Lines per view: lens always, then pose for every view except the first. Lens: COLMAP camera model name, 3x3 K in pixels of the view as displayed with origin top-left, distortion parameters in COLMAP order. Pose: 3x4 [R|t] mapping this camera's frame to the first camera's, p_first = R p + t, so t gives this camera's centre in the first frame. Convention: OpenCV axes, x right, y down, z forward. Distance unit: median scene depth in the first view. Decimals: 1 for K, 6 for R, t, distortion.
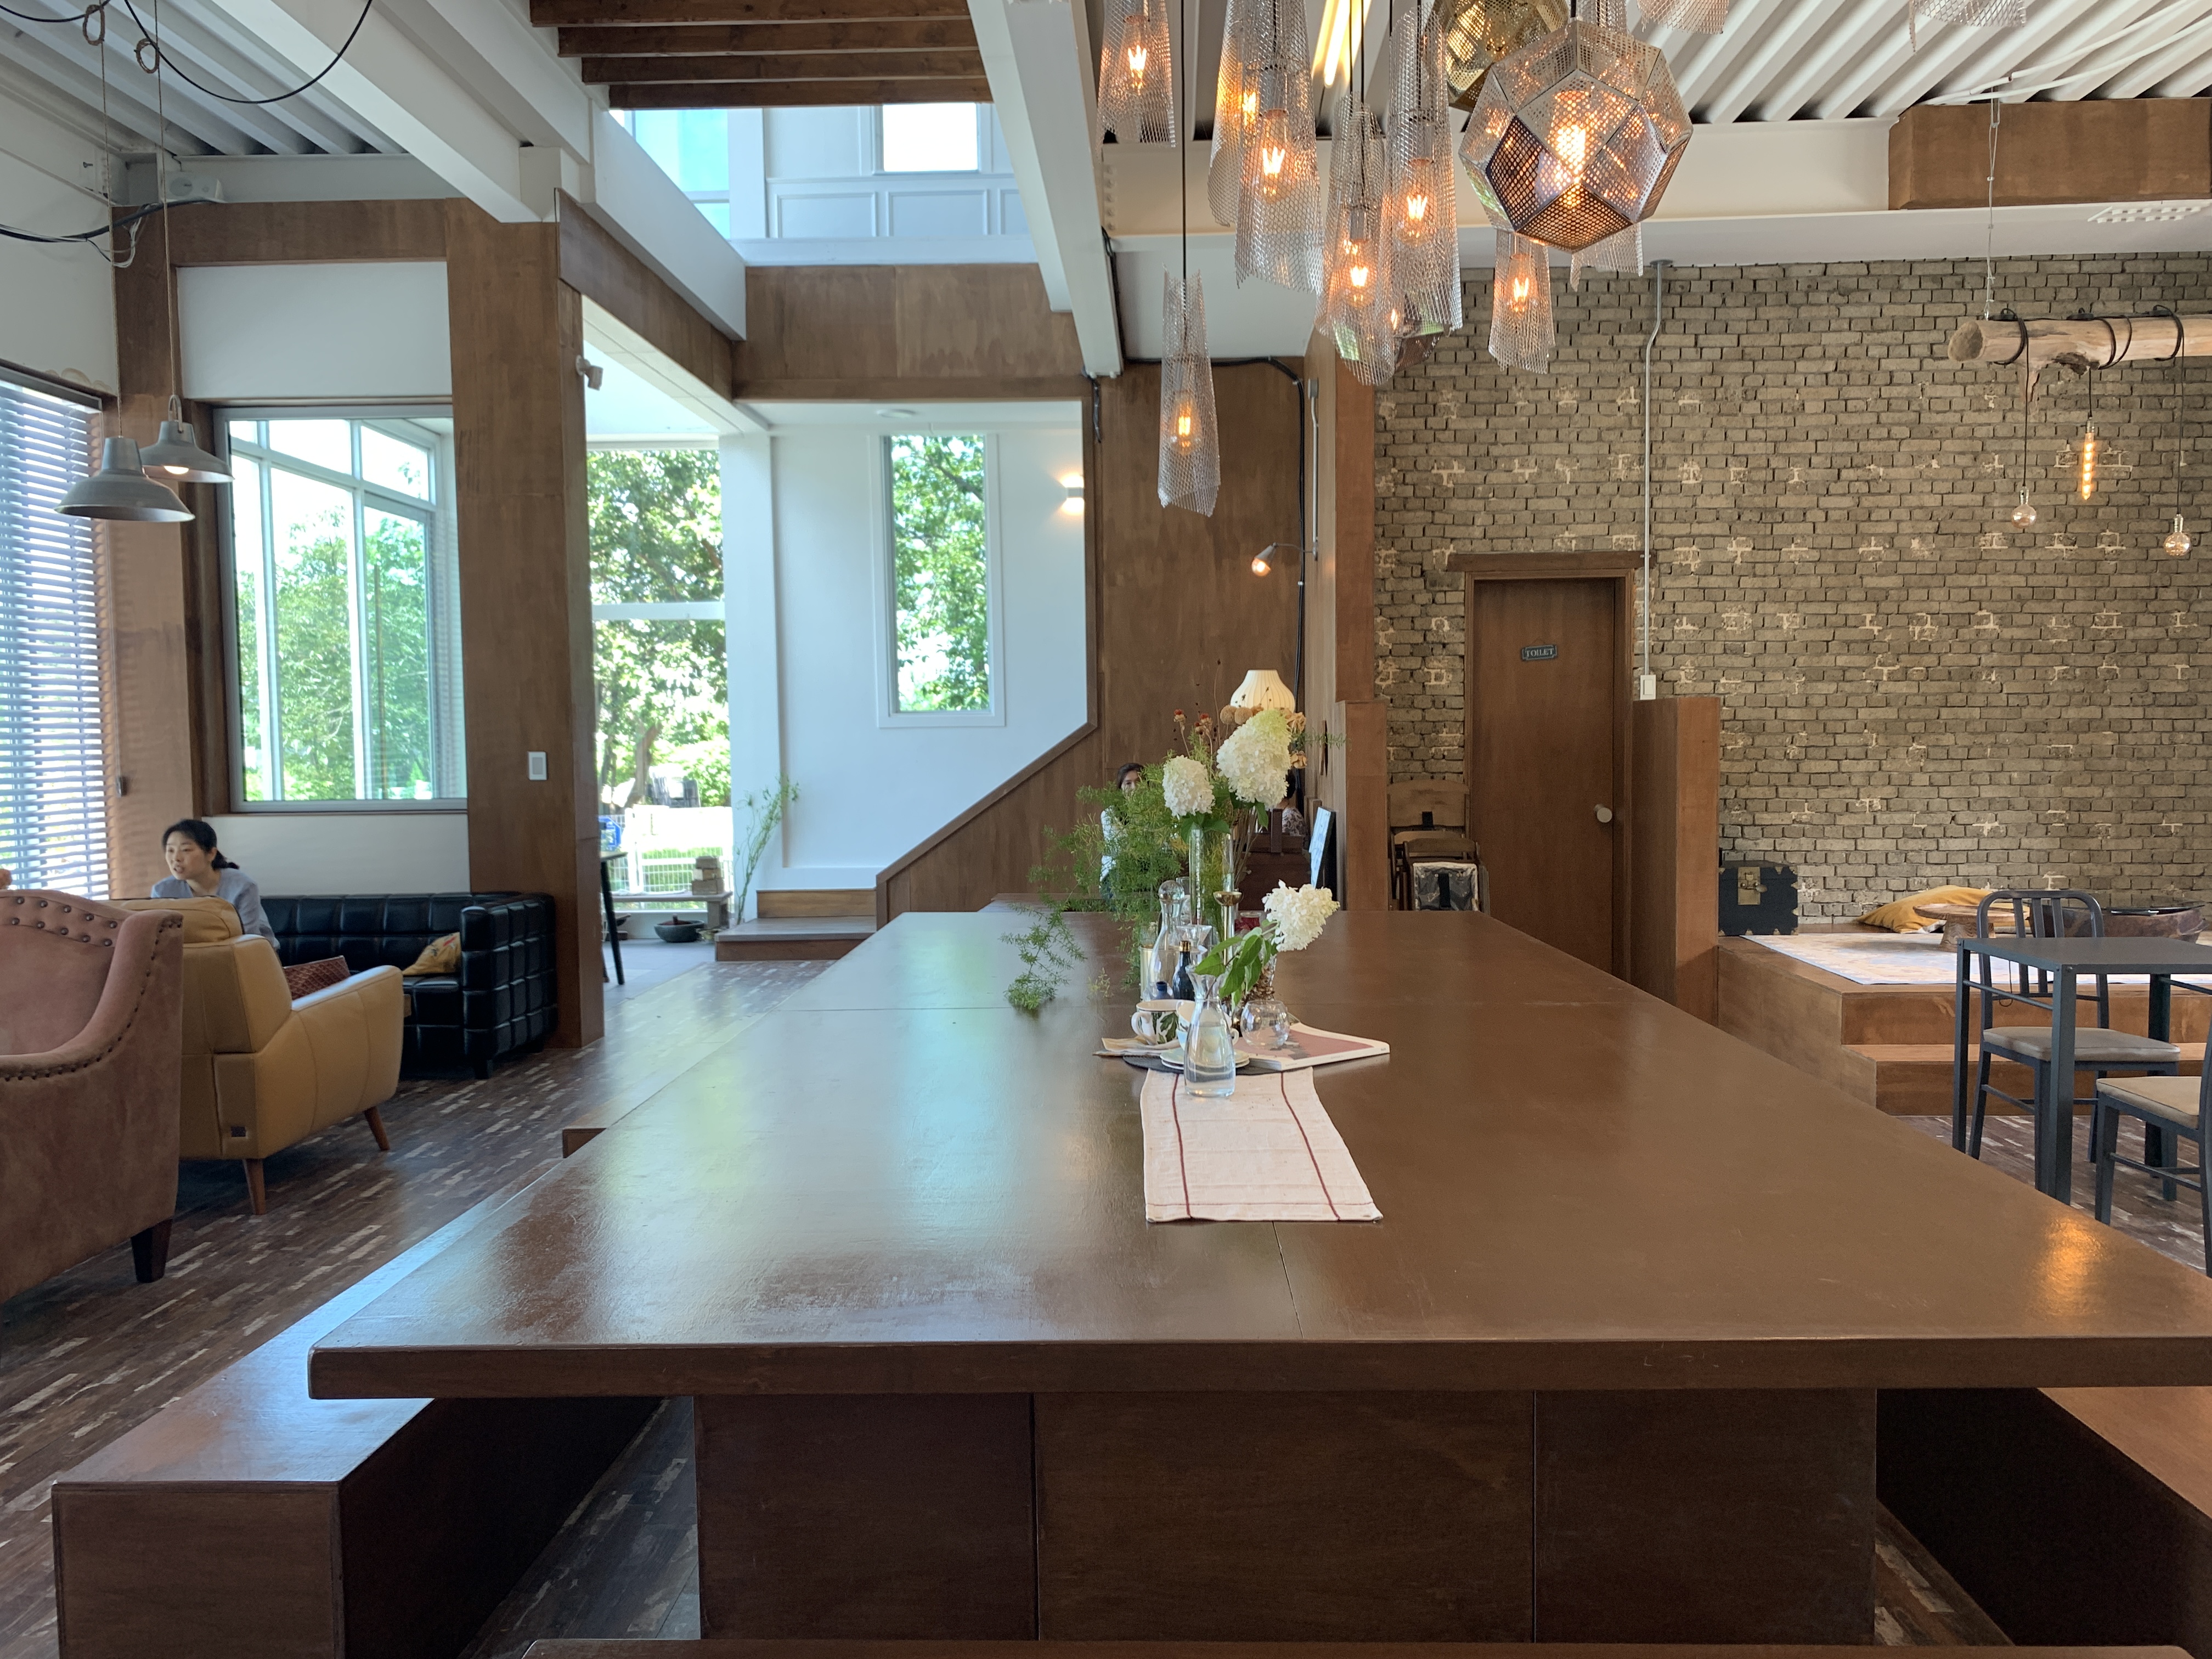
lens RADIAL K [[1685.9, 0, 1145.8], [0, 1685.9, 812.5], [0, 0, 1]] dist [0.034651, -0.029170]
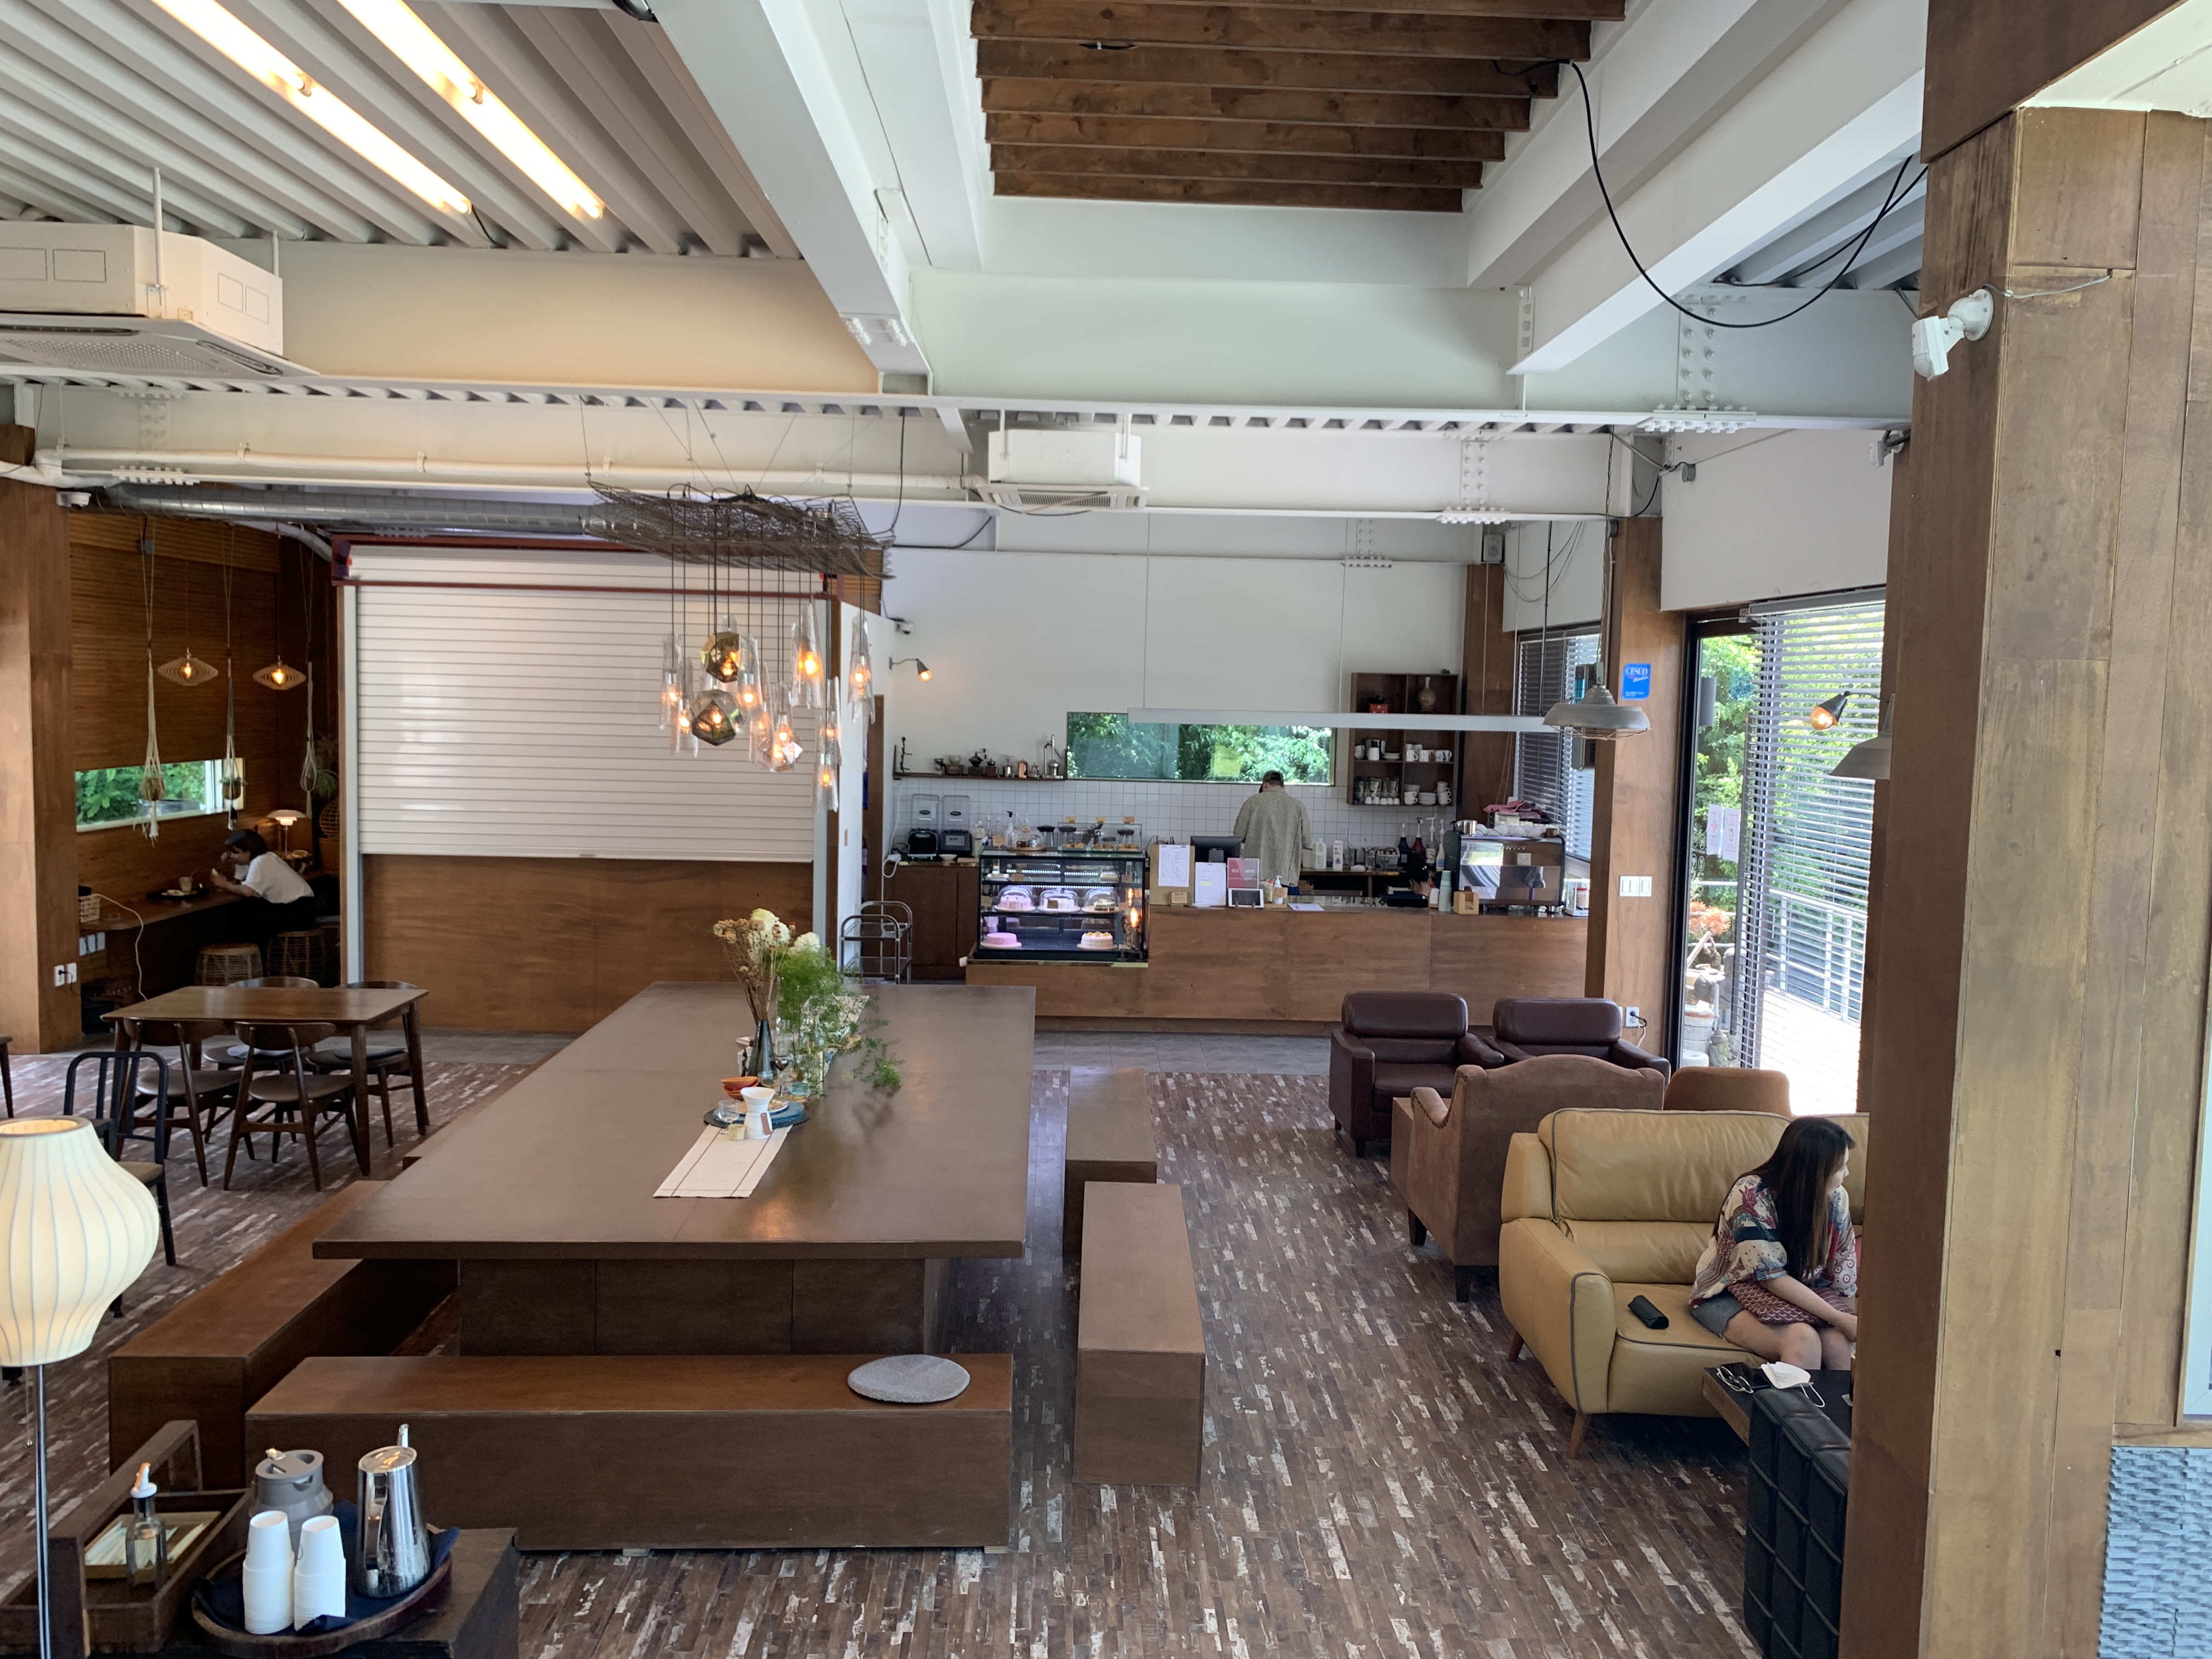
lens RADIAL K [[1718.1, 0, 1134.8], [0, 1718.1, 814.8], [0, 0, 1]] dist [0.031542, -0.009726]
pose [[-0.998414, -0.006373, -0.055937, -0.199912], [-0.013171, 0.992441, 0.122012, -0.340692], [0.054736, 0.122555, -0.990951, 2.443393]]
